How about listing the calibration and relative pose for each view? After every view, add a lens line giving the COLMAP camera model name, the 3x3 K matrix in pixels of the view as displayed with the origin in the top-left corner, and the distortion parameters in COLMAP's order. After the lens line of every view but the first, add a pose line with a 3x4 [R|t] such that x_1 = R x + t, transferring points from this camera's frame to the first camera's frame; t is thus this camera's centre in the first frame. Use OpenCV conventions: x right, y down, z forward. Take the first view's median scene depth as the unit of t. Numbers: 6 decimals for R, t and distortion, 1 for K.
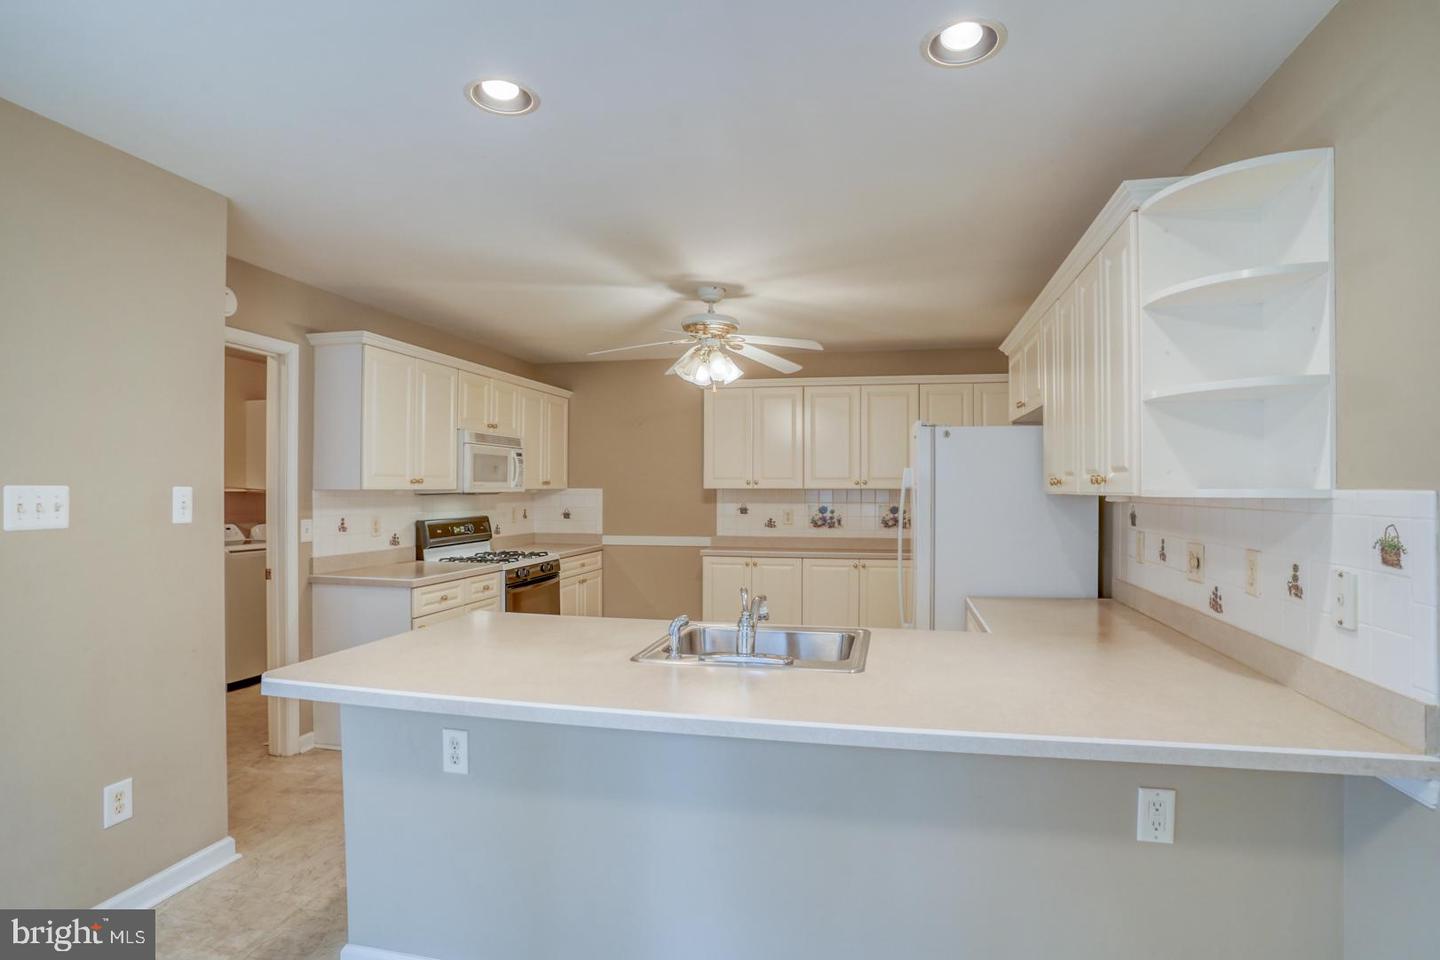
lens RADIAL K [[735.9, 0, 750.5], [0, 735.9, 485.8], [0, 0, 1]] dist [-0.082221, 0.036683]
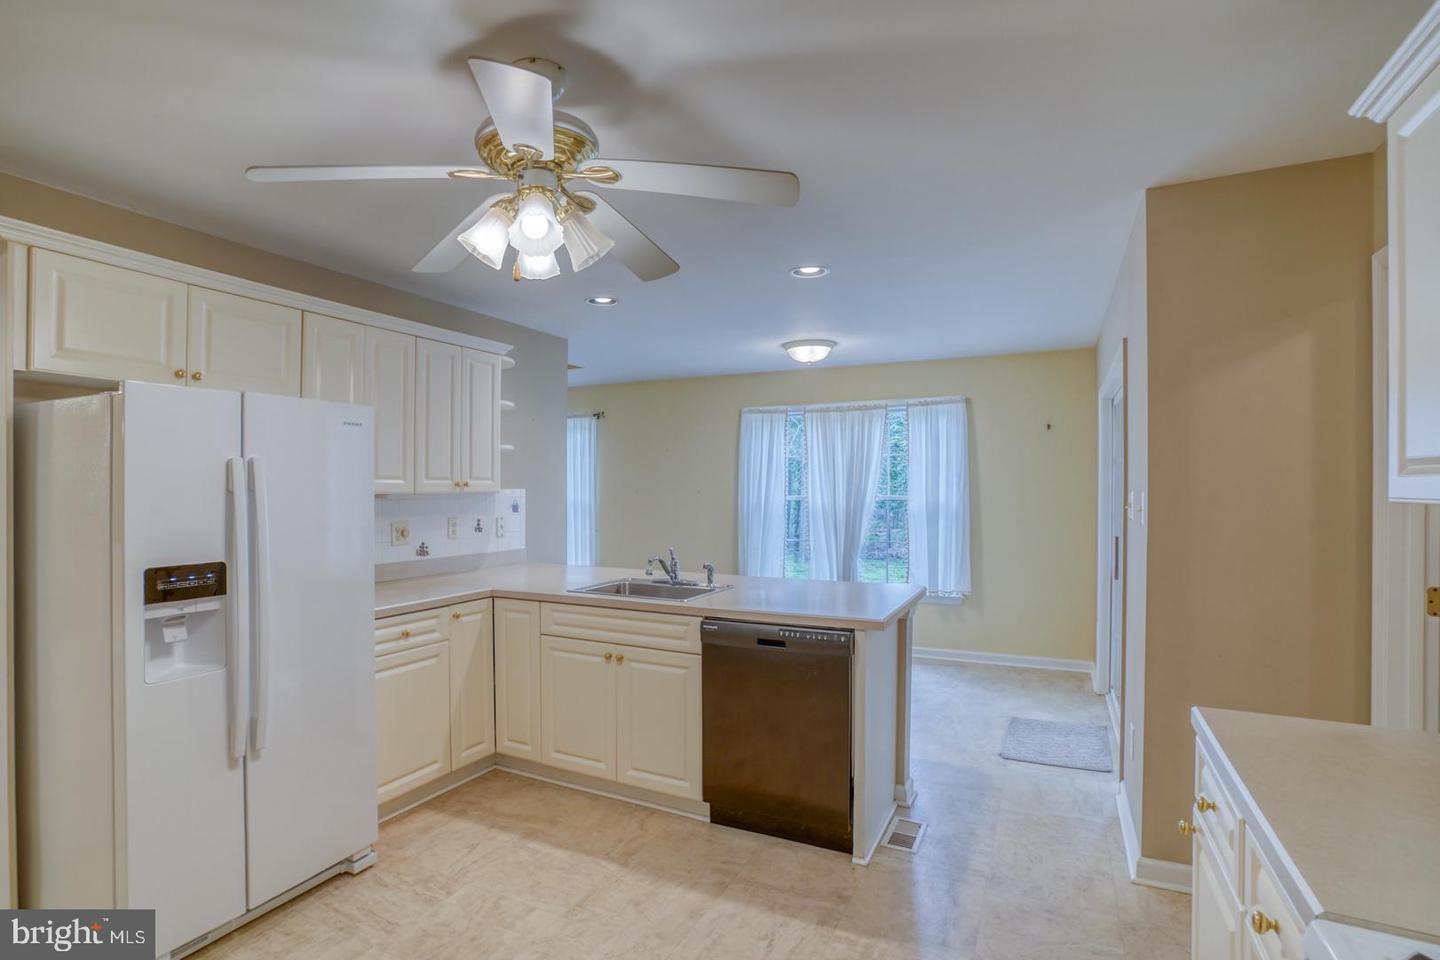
lens RADIAL K [[735.3, 0, 673.3], [0, 735.3, 488.7], [0, 0, 1]] dist [-0.082625, 0.044786]
pose [[-0.958780, -0.004546, 0.284113, -0.225551], [-0.004281, 0.999990, 0.001554, -0.001260], [-0.284117, 0.000274, -0.958790, 1.184037]]
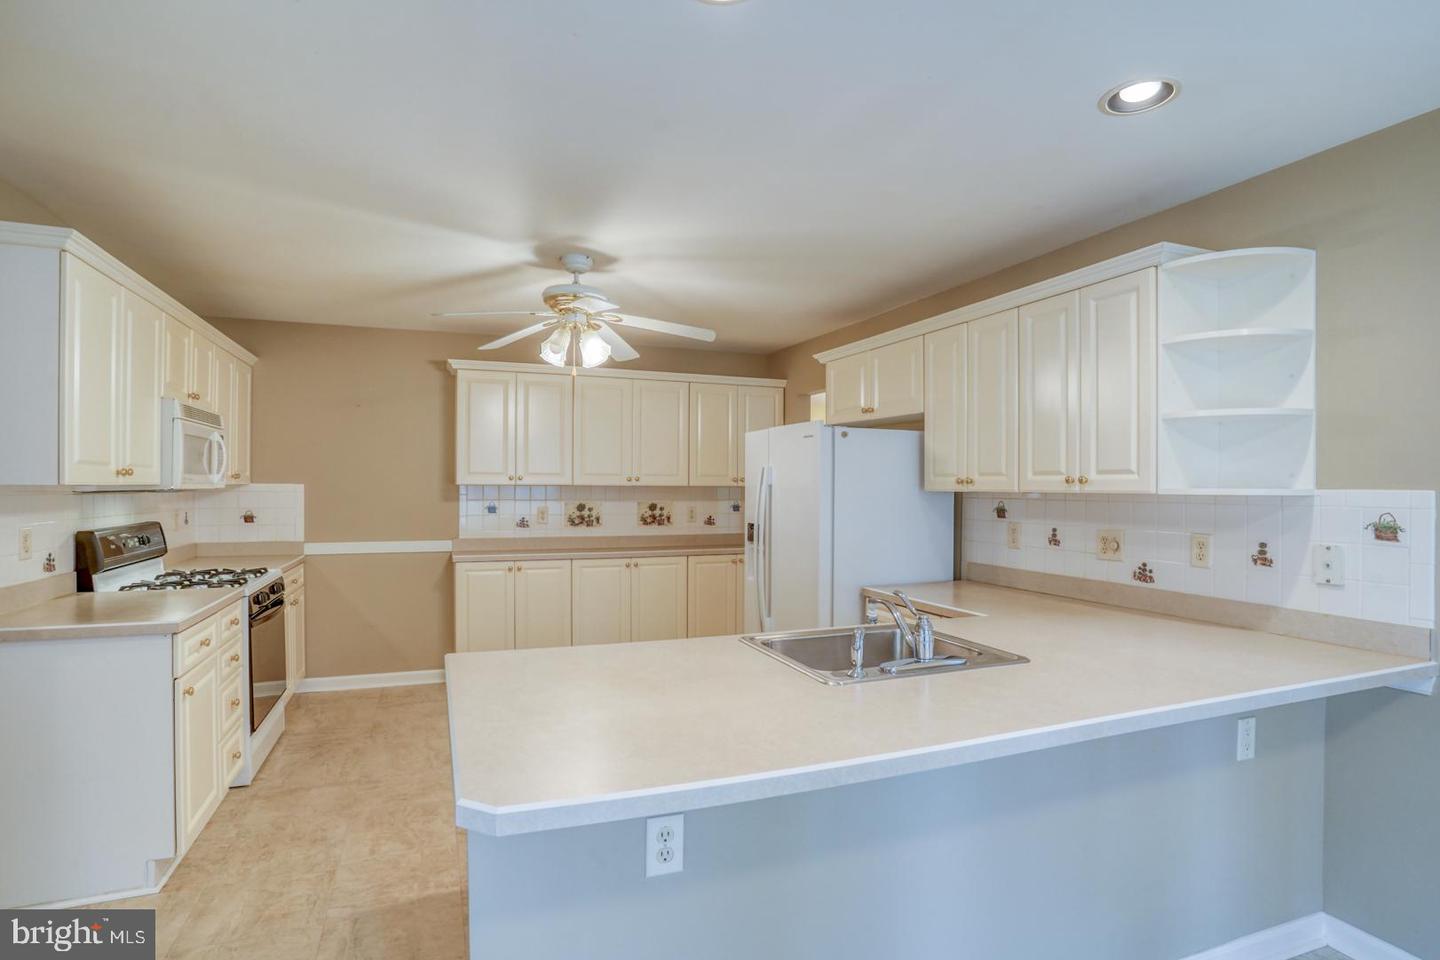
lens RADIAL K [[725.6, 0, 717.0], [0, 725.6, 485.5], [0, 0, 1]] dist [-0.081146, 0.043002]
pose [[0.839737, 0.003357, 0.542984, -0.317868], [-0.006276, 0.999974, 0.003524, 0.000117], [-0.542958, -0.006367, 0.839736, 0.152381]]
